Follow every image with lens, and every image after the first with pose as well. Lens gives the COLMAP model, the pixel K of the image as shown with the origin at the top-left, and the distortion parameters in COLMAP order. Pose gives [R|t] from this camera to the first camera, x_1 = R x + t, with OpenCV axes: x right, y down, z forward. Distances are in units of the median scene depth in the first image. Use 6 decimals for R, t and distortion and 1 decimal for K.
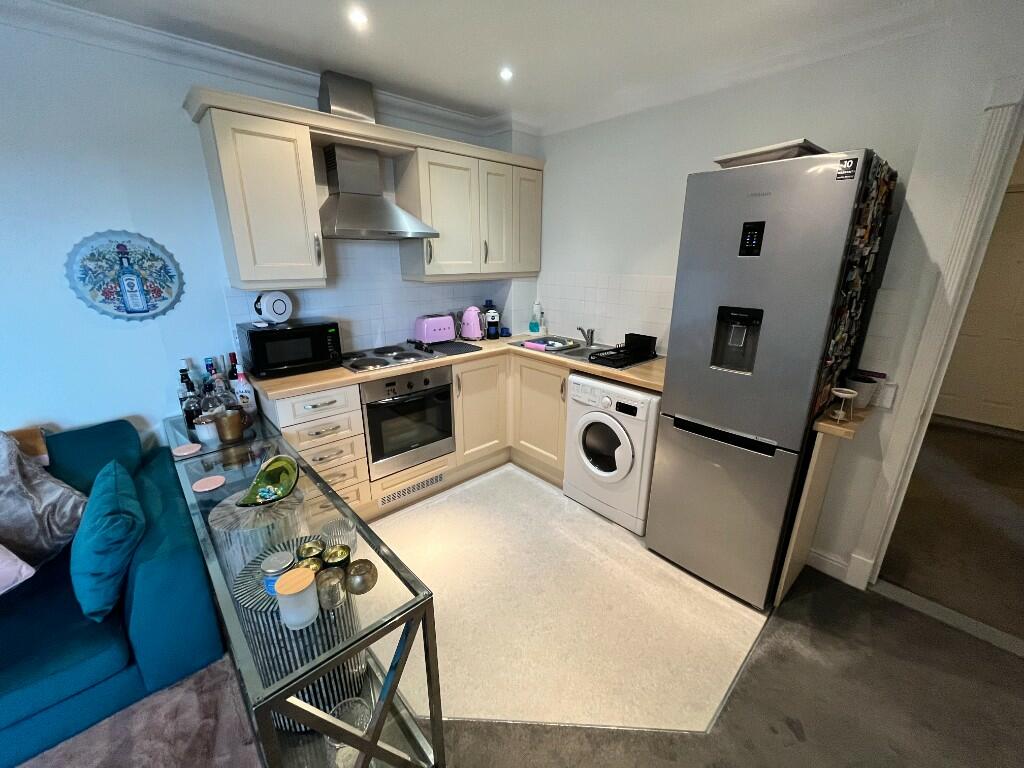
lens RADIAL K [[414.3, 0, 511.5], [0, 414.3, 383.9], [0, 0, 1]] dist [-0.000804, -0.000327]
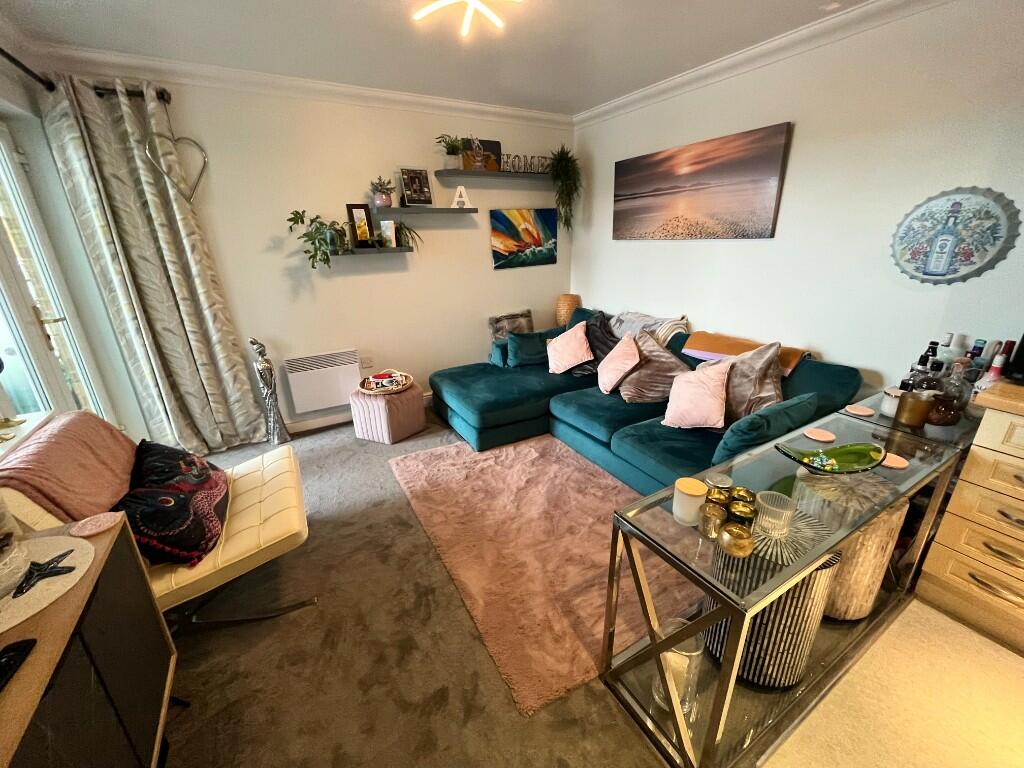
lens RADIAL K [[413.3, 0, 510.5], [0, 413.3, 383.1], [0, 0, 1]] dist [-0.001335, -0.000360]
pose [[-0.222422, 0.334667, -0.915711, 0.271558], [-0.269237, 0.881630, 0.387608, -0.054415], [0.937038, 0.332755, -0.105989, 0.245777]]
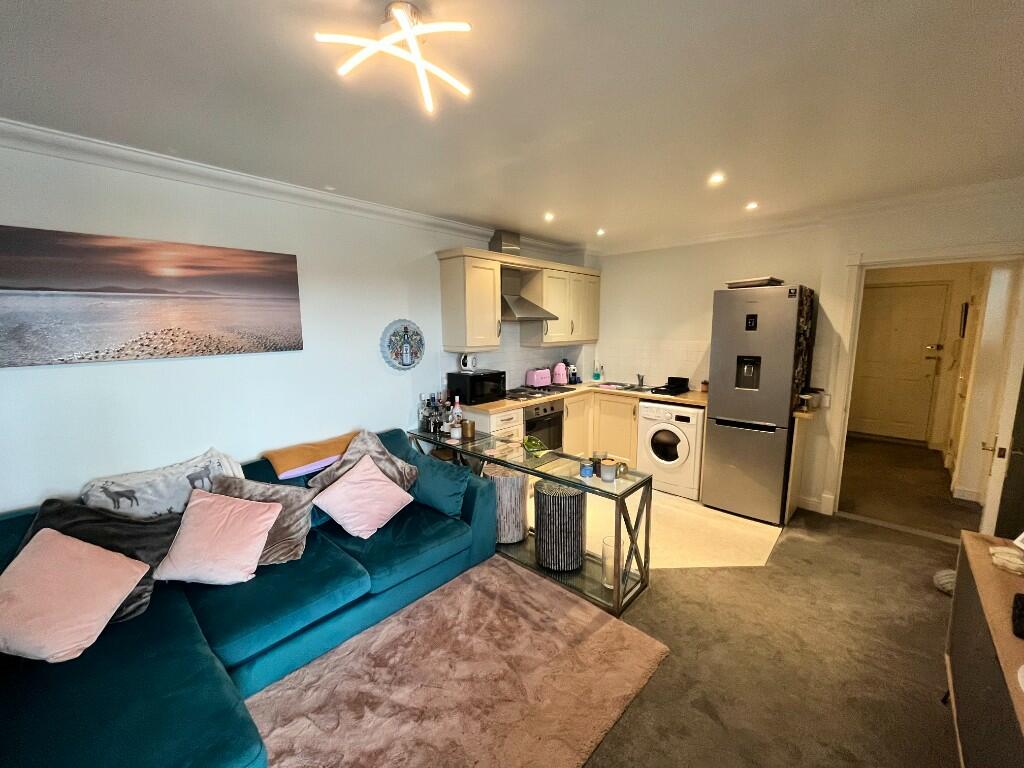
lens RADIAL K [[414.3, 0, 511.5], [0, 414.3, 383.9], [0, 0, 1]] dist [-0.000804, -0.000327]
pose [[0.996333, -0.020150, 0.083156, -0.587912], [0.033150, 0.986875, -0.158044, 0.175232], [-0.078880, 0.160221, 0.983924, -0.656395]]
